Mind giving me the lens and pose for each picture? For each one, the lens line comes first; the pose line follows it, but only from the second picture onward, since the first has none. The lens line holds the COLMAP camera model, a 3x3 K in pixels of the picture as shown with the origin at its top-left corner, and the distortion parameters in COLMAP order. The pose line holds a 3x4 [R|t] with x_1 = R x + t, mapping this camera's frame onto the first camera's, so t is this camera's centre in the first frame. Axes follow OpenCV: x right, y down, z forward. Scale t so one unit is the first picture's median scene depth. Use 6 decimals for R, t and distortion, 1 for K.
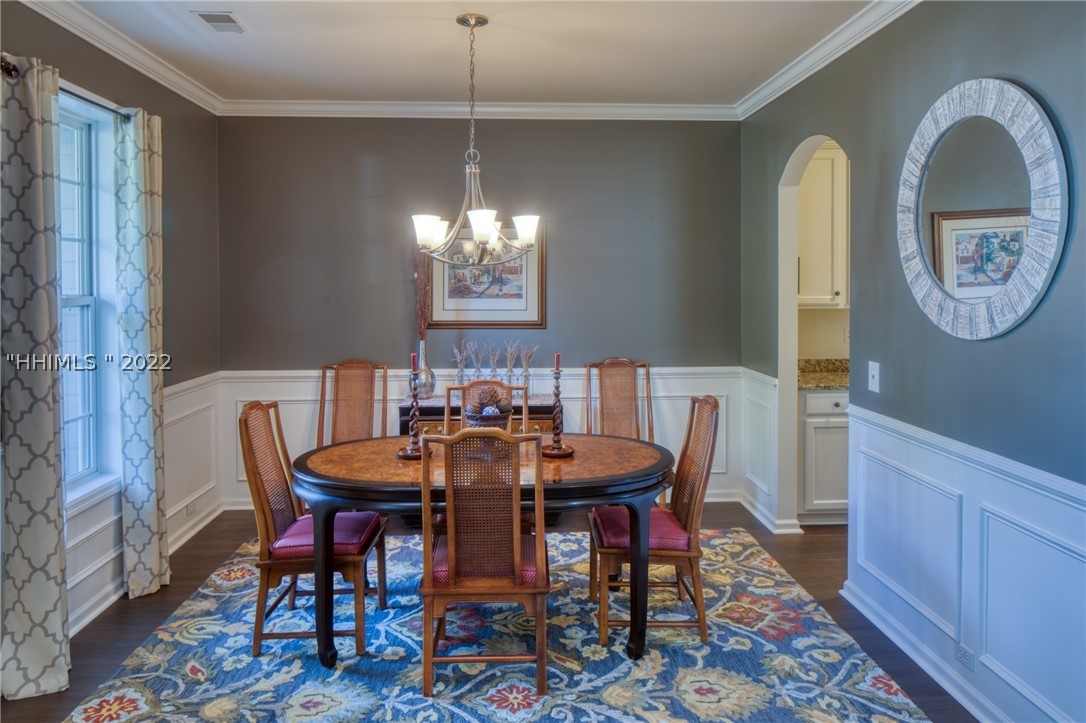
lens RADIAL K [[739.4, 0, 542.9], [0, 739.4, 292.6], [0, 0, 1]] dist [-0.002025, -0.000686]
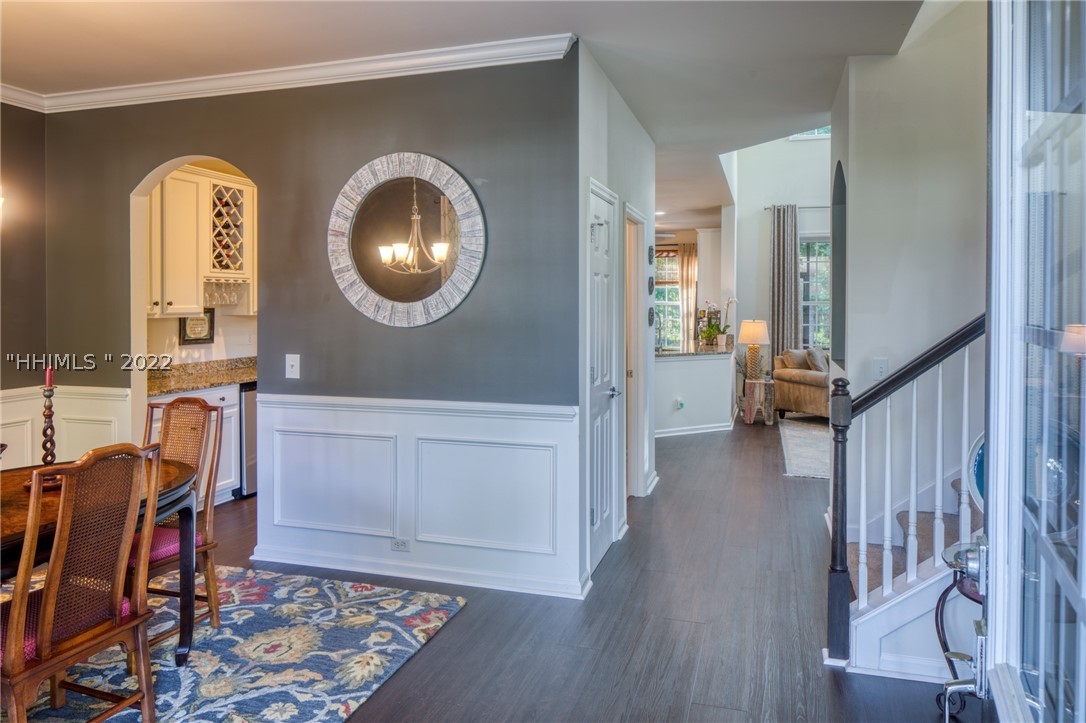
lens RADIAL K [[732.9, 0, 544.1], [0, 732.9, 312.3], [0, 0, 1]] dist [-0.002973, -0.001523]
pose [[0.351385, -0.009727, 0.936180, -0.635402], [0.014996, 0.999876, 0.004760, 0.028466], [-0.936111, 0.012367, 0.351488, 0.206733]]
